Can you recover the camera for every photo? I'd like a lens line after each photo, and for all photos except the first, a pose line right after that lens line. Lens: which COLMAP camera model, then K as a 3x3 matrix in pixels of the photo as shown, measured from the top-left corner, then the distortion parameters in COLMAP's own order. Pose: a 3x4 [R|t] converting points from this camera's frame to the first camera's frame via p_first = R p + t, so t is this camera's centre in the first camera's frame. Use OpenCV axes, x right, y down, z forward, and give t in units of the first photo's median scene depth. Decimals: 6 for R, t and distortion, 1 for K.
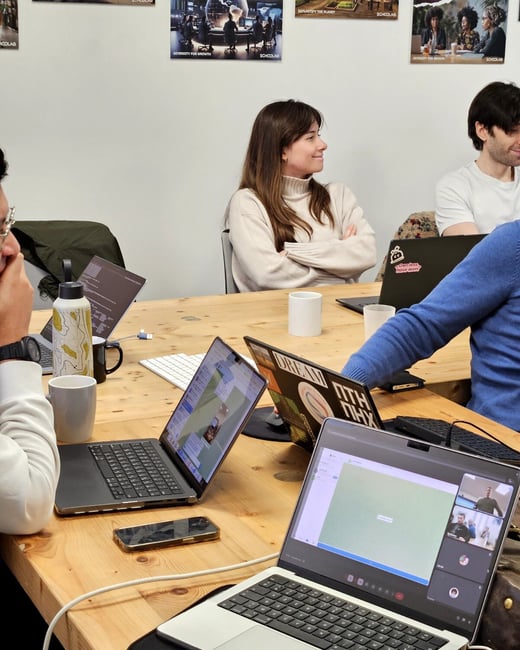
lens RADIAL K [[1296.5, 0, 264.2], [0, 1296.5, 329.5], [0, 0, 1]] dist [0.098474, 0.000000]
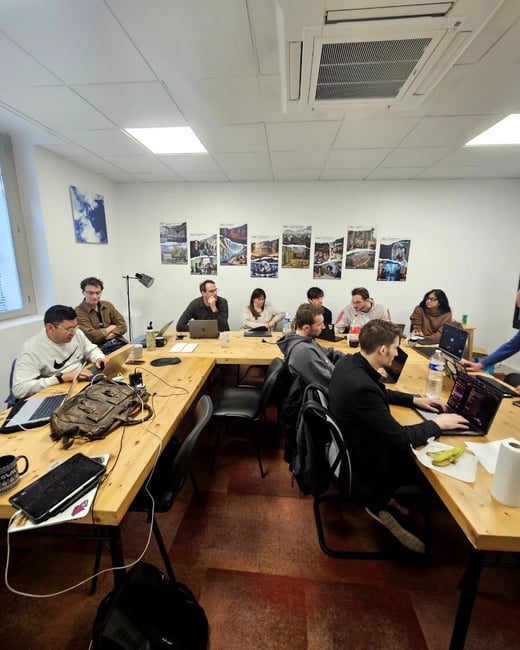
lens RADIAL K [[285.6, 0, 258.7], [0, 285.6, 322.8], [0, 0, 1]] dist [0.002465, -0.003184]
pose [[0.875182, 0.092678, -0.474834, 0.419621], [-0.104809, 0.994492, 0.000927, -0.052856], [0.472304, 0.048956, 0.880075, 0.145650]]
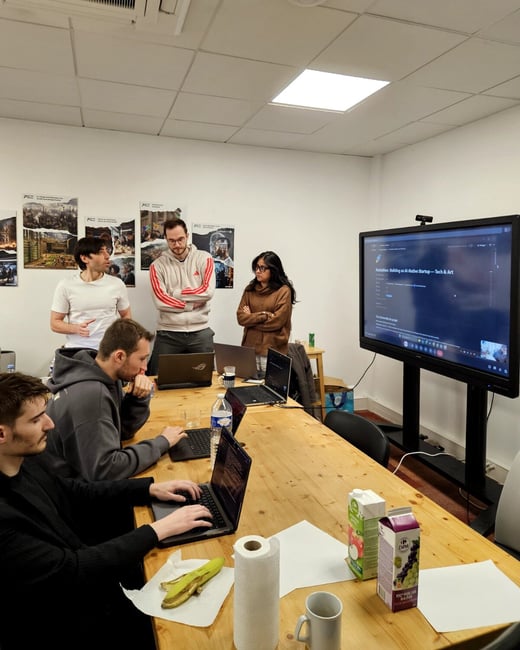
lens RADIAL K [[460.7, 0, 259.3], [0, 460.7, 299.2], [0, 0, 1]] dist [0.069137, -0.057447]
pose [[0.996620, 0.005148, -0.081989, 0.521419], [-0.017476, 0.988477, -0.150361, -0.062713], [0.080270, 0.151285, 0.985226, 0.200036]]
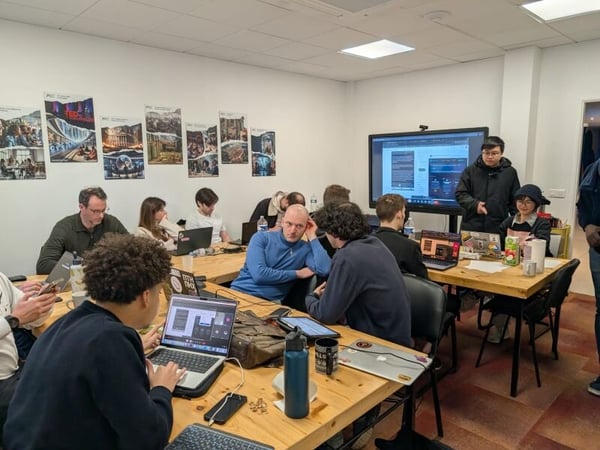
lens RADIAL K [[428.6, 0, 294.4], [0, 428.6, 228.9], [0, 0, 1]] dist [0.010111, -0.007559]
pose [[0.938395, -0.081382, 0.335844, -0.004874], [0.105776, 0.992870, -0.054960, 0.000223], [-0.328976, 0.087099, 0.940313, -0.037590]]
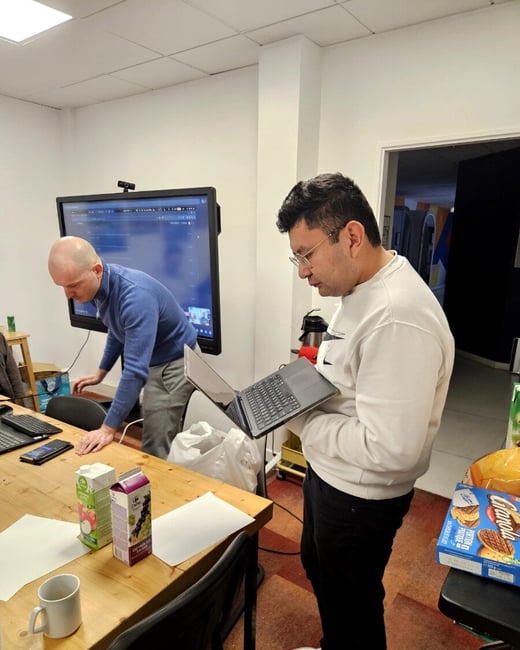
lens RADIAL K [[465.4, 0, 262.0], [0, 465.4, 347.9], [0, 0, 1]] dist [0.051275, -0.035084]
pose [[0.863978, -0.109548, 0.491469, 0.520530], [0.109821, 0.993546, 0.028401, -0.056607], [-0.491408, 0.029435, 0.870432, 0.210744]]
